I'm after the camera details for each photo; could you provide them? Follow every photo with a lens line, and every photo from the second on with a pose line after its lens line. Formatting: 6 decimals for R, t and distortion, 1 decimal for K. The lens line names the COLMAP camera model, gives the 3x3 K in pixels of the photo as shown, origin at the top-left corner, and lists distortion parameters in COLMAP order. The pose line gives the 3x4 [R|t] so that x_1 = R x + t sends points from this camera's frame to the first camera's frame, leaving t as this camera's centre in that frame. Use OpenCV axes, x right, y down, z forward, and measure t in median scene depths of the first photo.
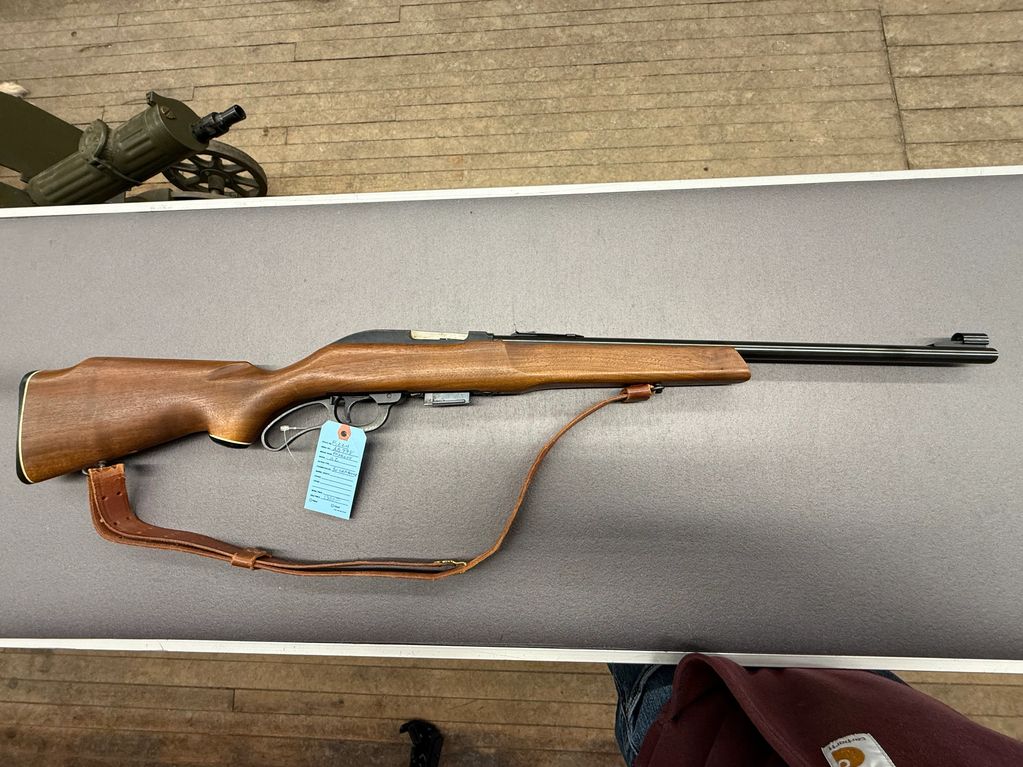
lens RADIAL K [[408.3, 0, 512.3], [0, 408.3, 381.1], [0, 0, 1]] dist [-0.000195, -0.000003]
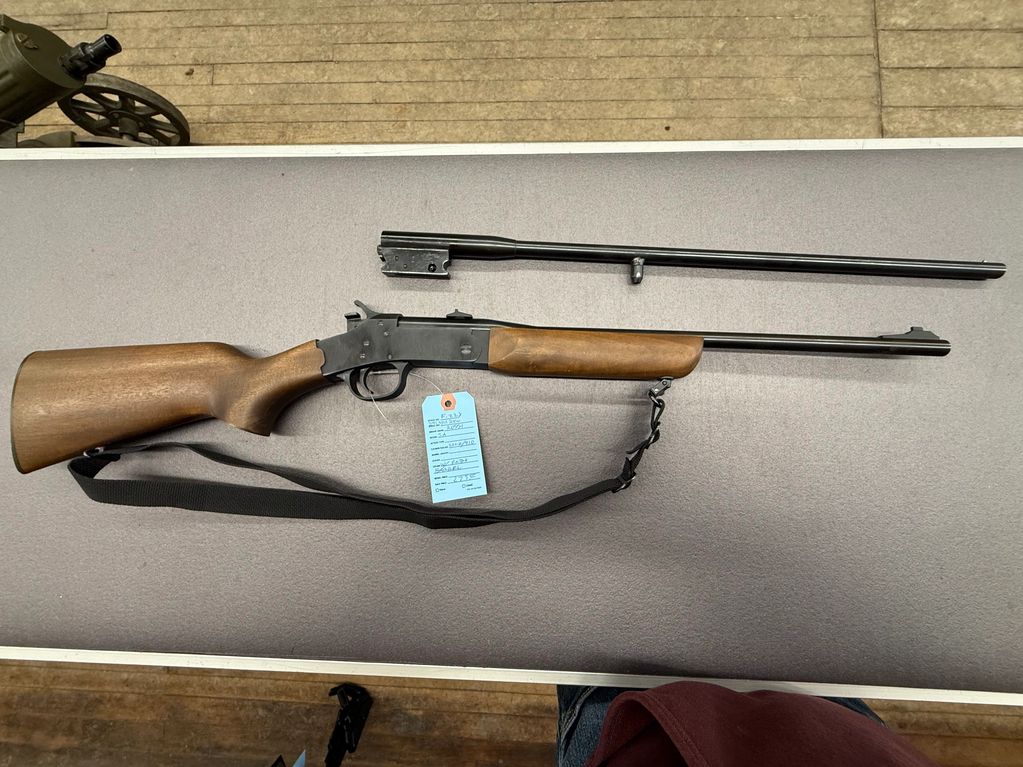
lens RADIAL K [[409.5, 0, 512.2], [0, 409.5, 381.2], [0, 0, 1]] dist [-0.000942, 0.000139]
pose [[0.999613, 0.022393, 0.016512, 0.118475], [-0.023750, 0.995912, 0.087155, -0.020643], [-0.014493, -0.087513, 0.996058, 0.030527]]
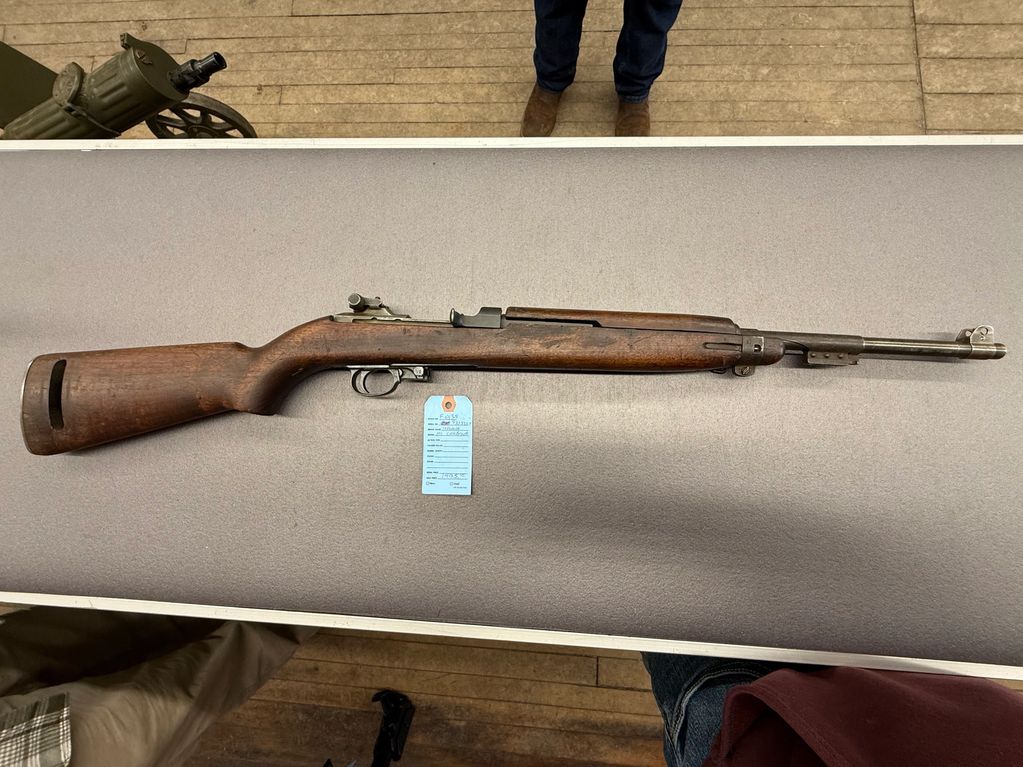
lens RADIAL K [[408.3, 0, 512.3], [0, 408.3, 381.1], [0, 0, 1]] dist [-0.000195, -0.000003]
pose [[0.998878, 0.046778, -0.007401, 0.033558], [-0.046461, 0.998182, 0.038393, 0.011245], [0.009184, -0.038006, 0.999235, 0.018115]]
